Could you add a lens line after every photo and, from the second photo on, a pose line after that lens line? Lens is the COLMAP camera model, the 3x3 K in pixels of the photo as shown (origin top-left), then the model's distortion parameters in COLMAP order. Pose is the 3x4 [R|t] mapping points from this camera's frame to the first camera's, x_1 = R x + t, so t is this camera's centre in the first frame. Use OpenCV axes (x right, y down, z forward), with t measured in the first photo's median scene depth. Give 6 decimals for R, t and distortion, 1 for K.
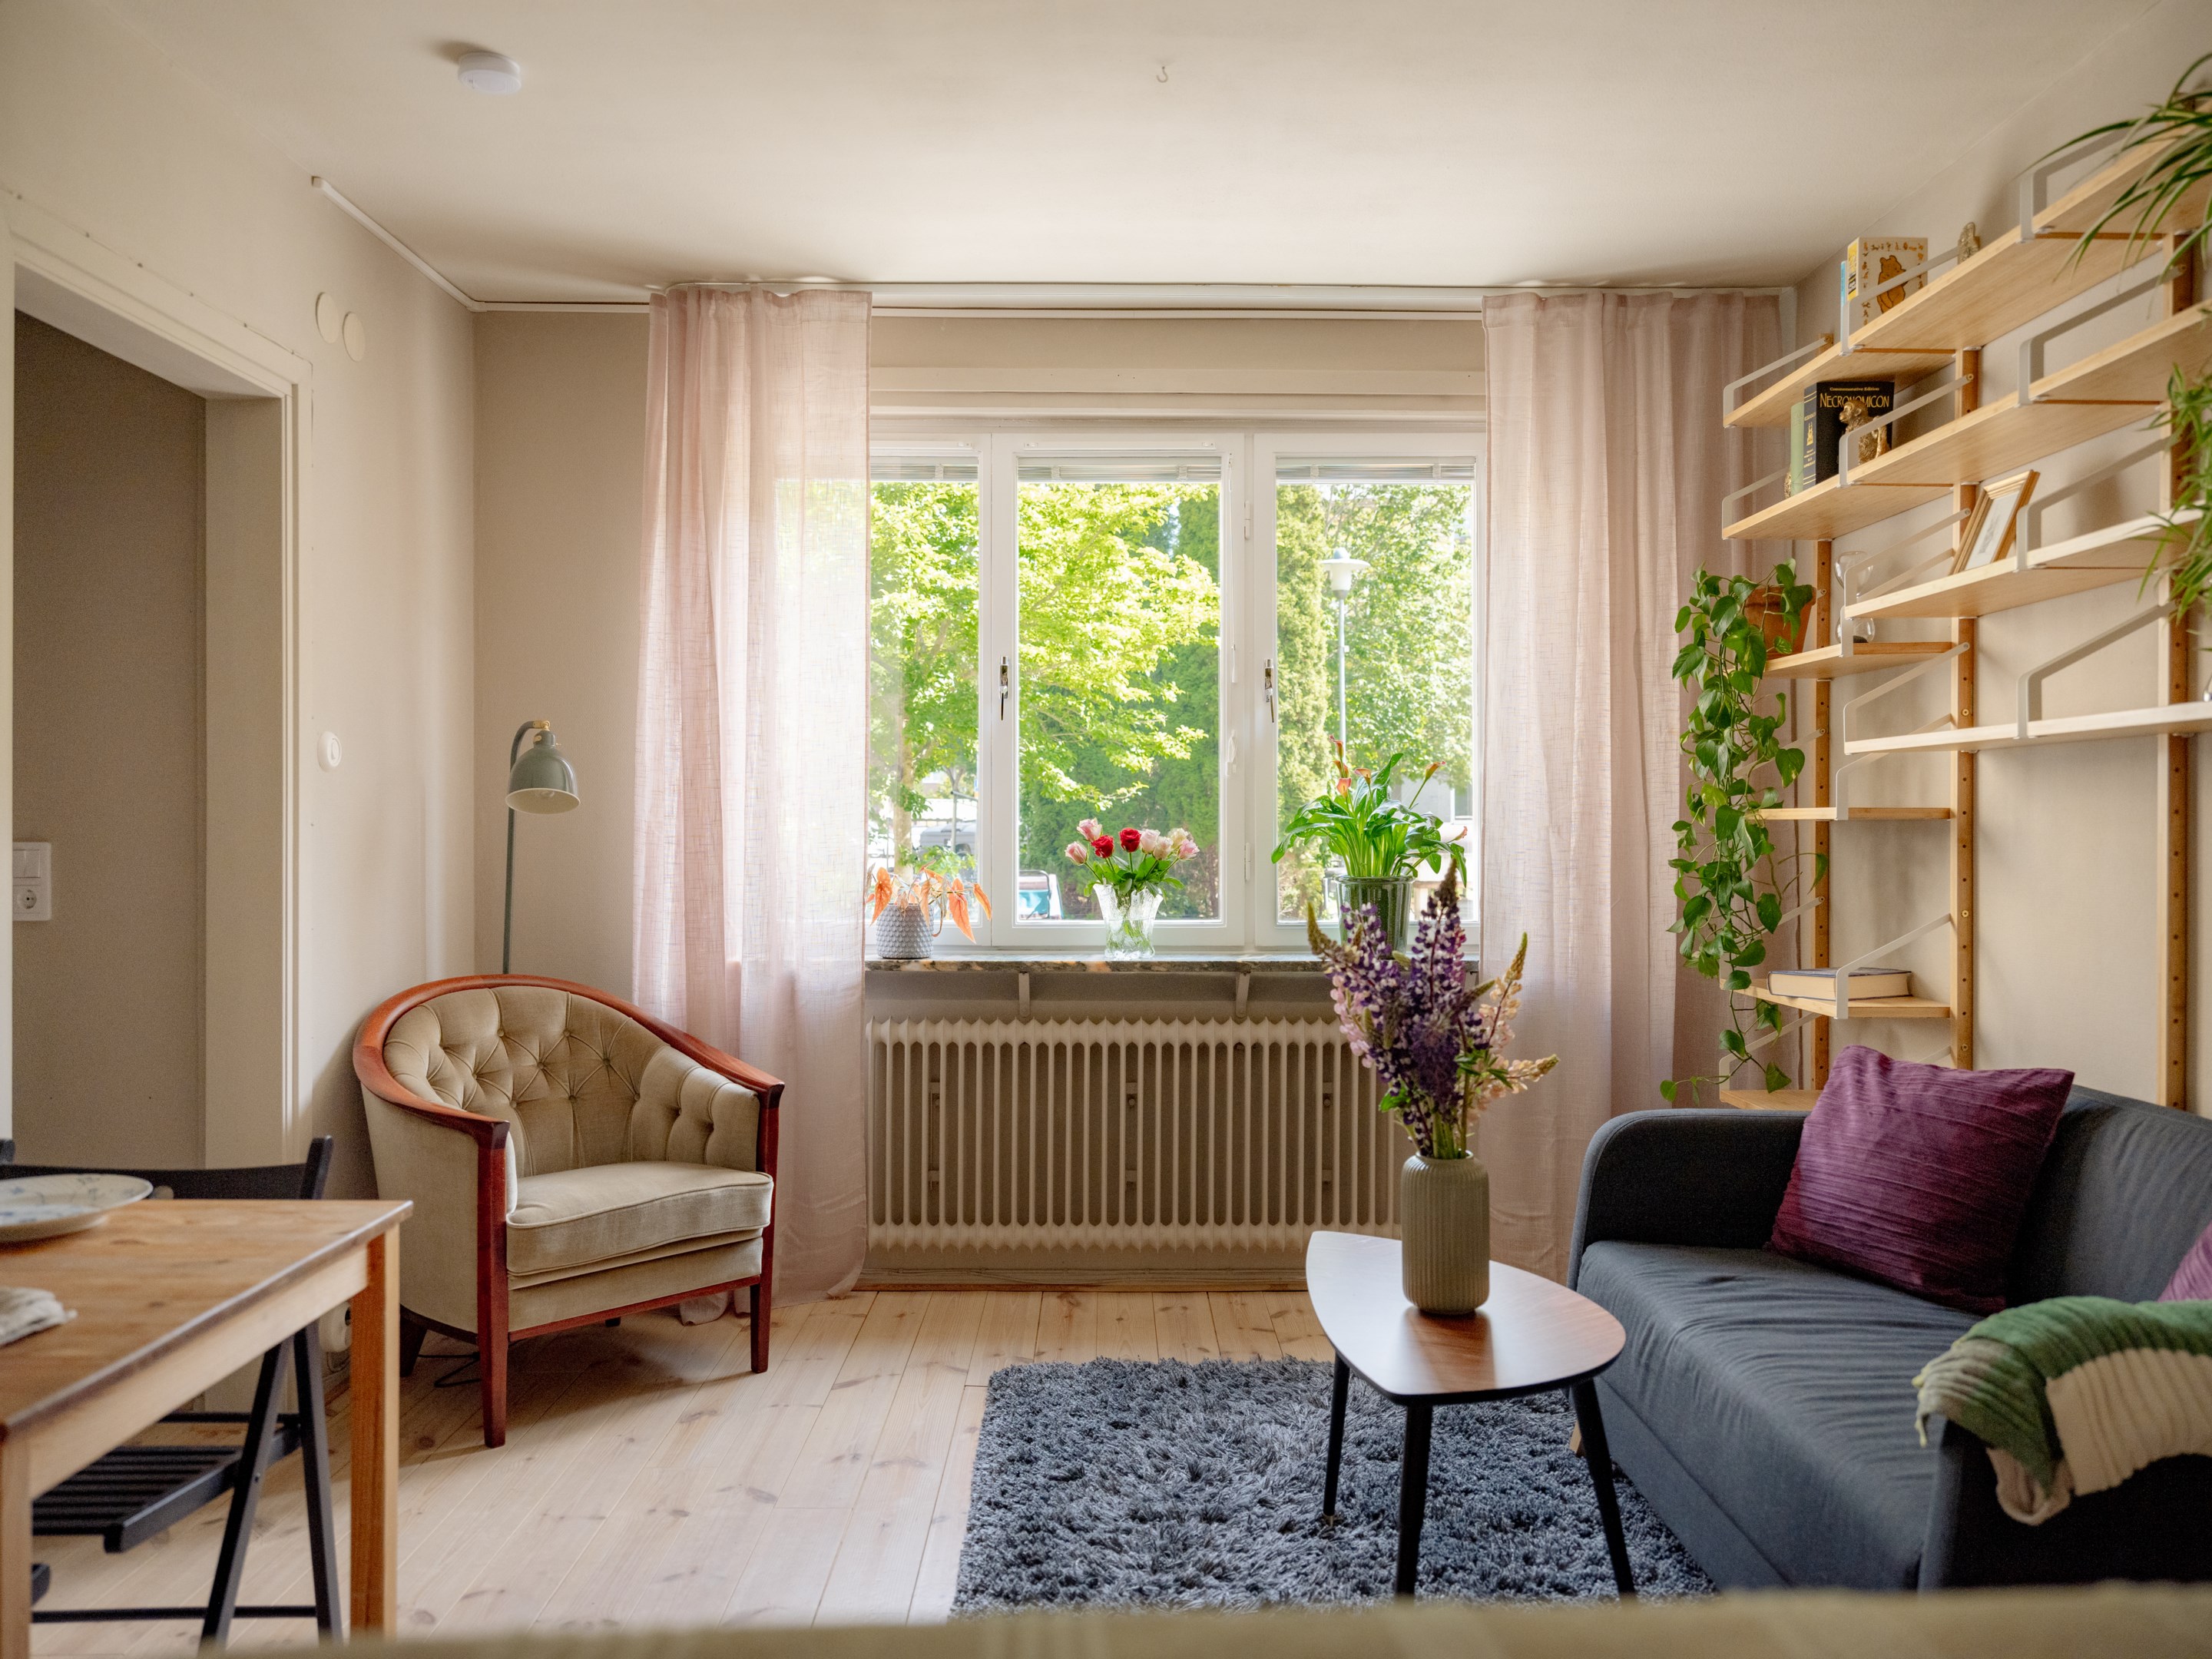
lens RADIAL K [[1735.1, 0, 1106.0], [0, 1735.1, 829.5], [0, 0, 1]] dist [-0.003747, 0.004718]
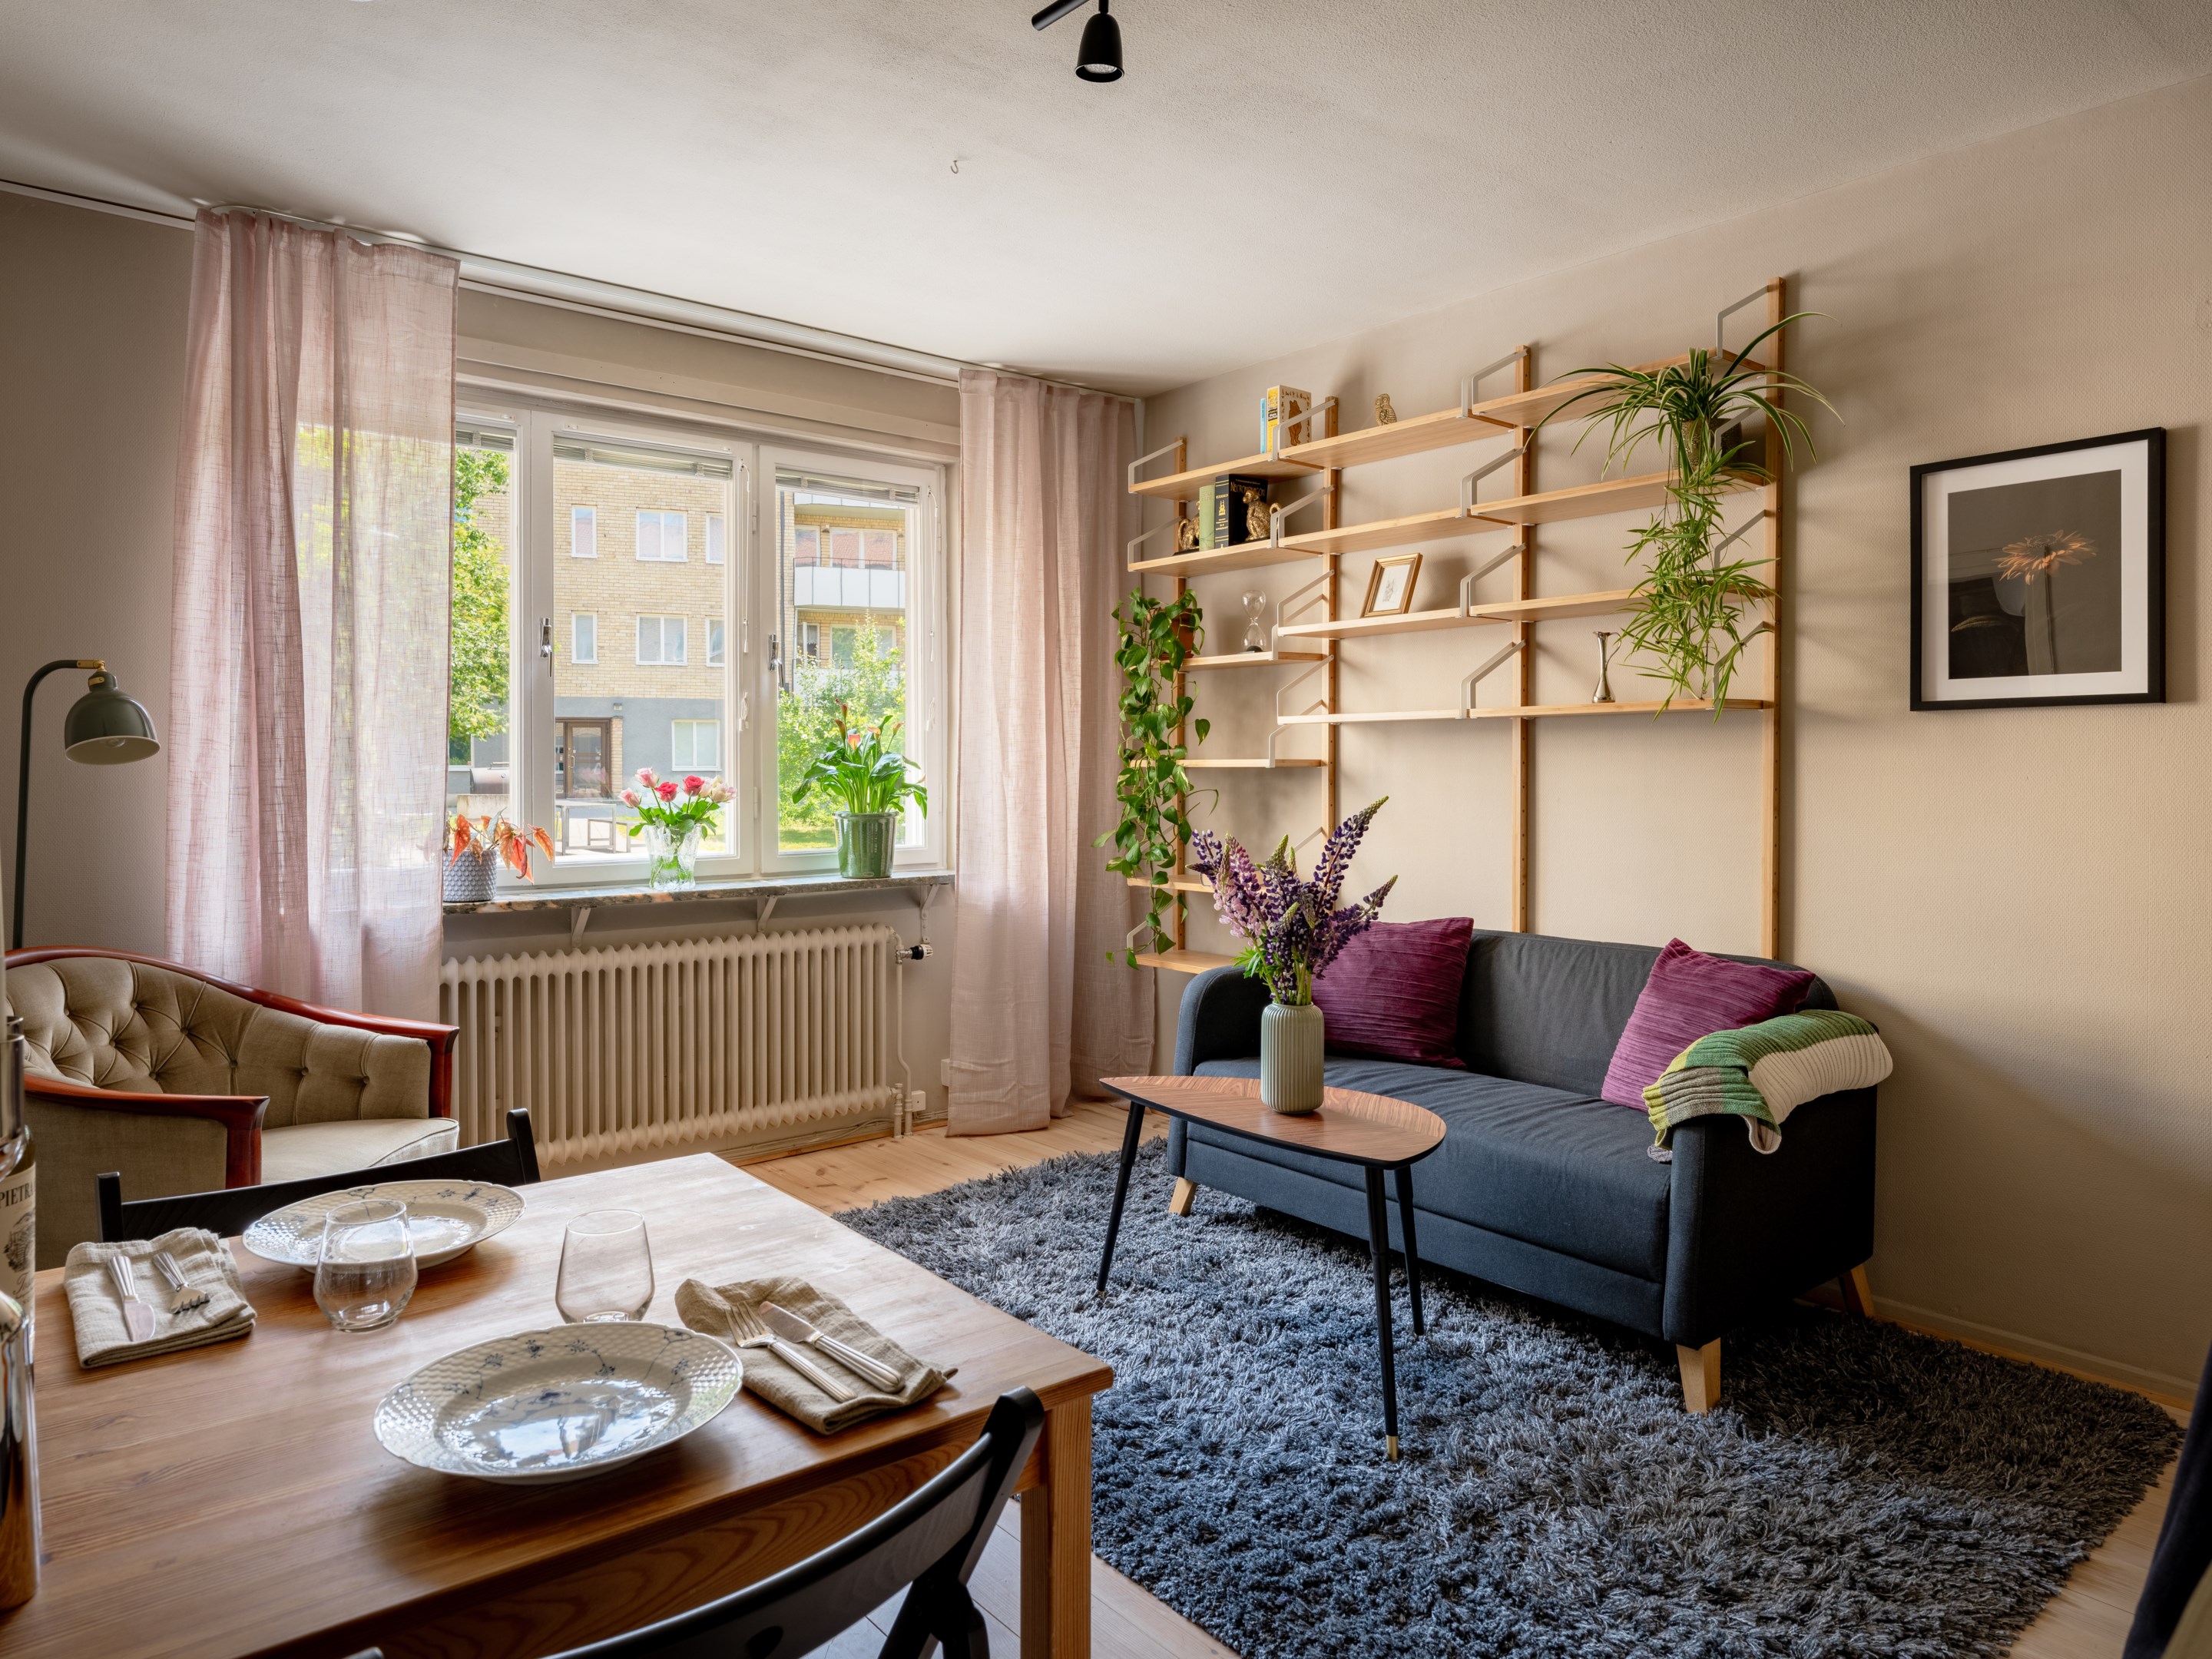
lens RADIAL K [[1385.2, 0, 1105.1], [0, 1385.2, 783.1], [0, 0, 1]] dist [-0.005335, -0.001956]
pose [[0.782755, -0.009728, 0.622254, -0.353759], [0.004687, 0.999942, 0.009736, -0.003556], [-0.622312, -0.004704, 0.782755, 0.112250]]
